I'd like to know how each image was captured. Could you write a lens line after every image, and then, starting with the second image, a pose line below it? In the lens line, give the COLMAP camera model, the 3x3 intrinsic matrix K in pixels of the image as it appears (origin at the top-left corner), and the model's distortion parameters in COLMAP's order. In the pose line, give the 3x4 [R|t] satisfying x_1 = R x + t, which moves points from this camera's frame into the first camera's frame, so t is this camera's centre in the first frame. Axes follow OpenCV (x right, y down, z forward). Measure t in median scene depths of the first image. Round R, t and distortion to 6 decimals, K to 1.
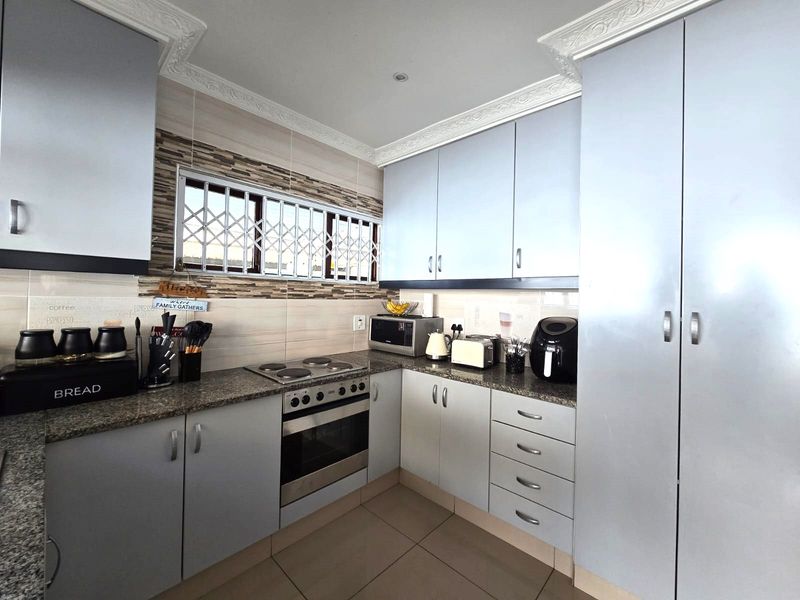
lens RADIAL K [[332.7, 0, 401.9], [0, 332.7, 293.9], [0, 0, 1]] dist [-0.006399, 0.000066]
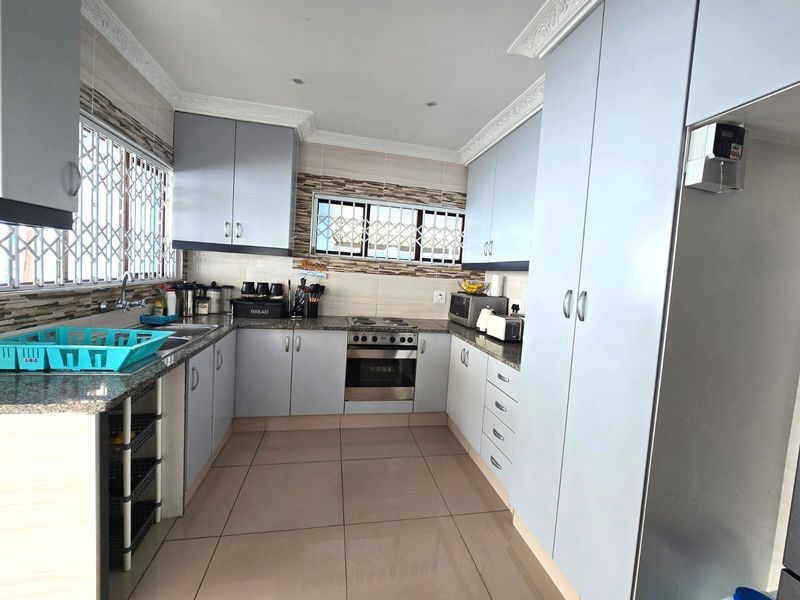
lens RADIAL K [[332.7, 0, 395.2], [0, 332.7, 295.7], [0, 0, 1]] dist [-0.006399, 0.000066]
pose [[0.809024, 0.069586, -0.583641, 0.610989], [-0.041994, 0.997273, 0.060691, 0.018684], [0.586273, -0.024591, 0.809740, -0.131462]]
